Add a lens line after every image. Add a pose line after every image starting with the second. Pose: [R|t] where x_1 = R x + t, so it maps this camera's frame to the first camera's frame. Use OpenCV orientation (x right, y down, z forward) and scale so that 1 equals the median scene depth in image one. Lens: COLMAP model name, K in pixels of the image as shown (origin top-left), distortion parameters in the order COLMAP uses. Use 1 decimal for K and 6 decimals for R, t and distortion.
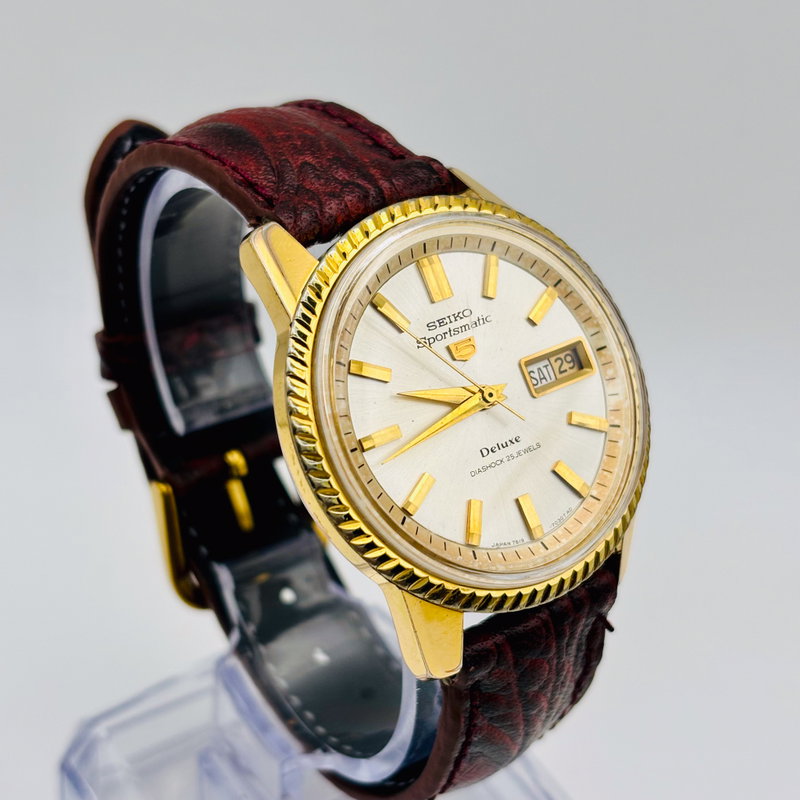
lens RADIAL K [[1714.7, 0, 400.7], [0, 1714.7, 399.2], [0, 0, 1]] dist [0.549644, 0.000000]
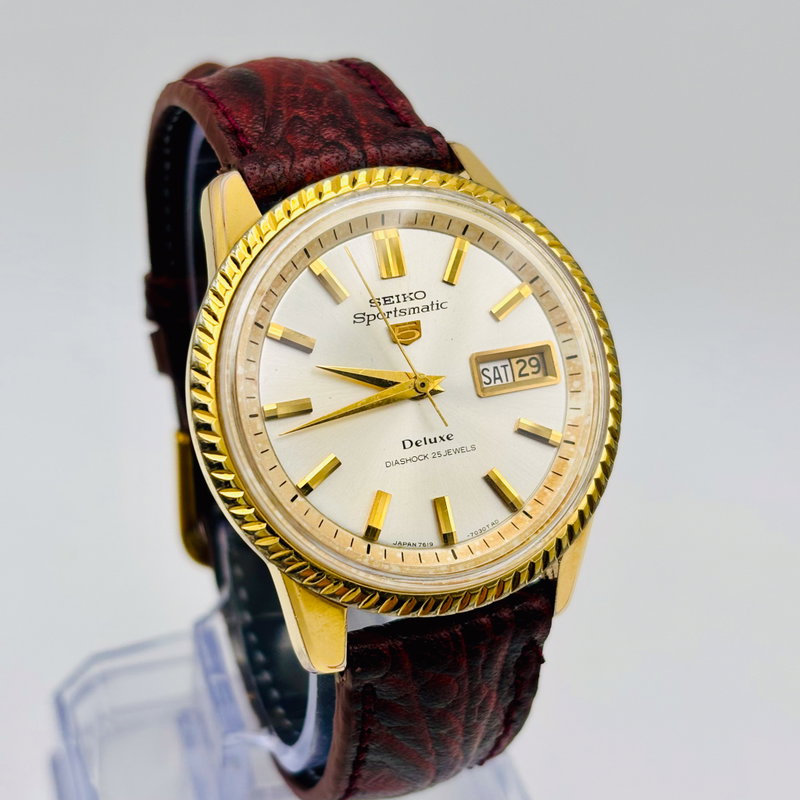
lens RADIAL K [[1714.7, 0, 392.0], [0, 1714.7, 392.3], [0, 0, 1]] dist [0.549644, 0.000000]
pose [[0.960344, 0.160102, -0.228268, 0.239449], [-0.161386, 0.986804, 0.013153, -0.007626], [0.227362, 0.024208, 0.973509, 0.083692]]
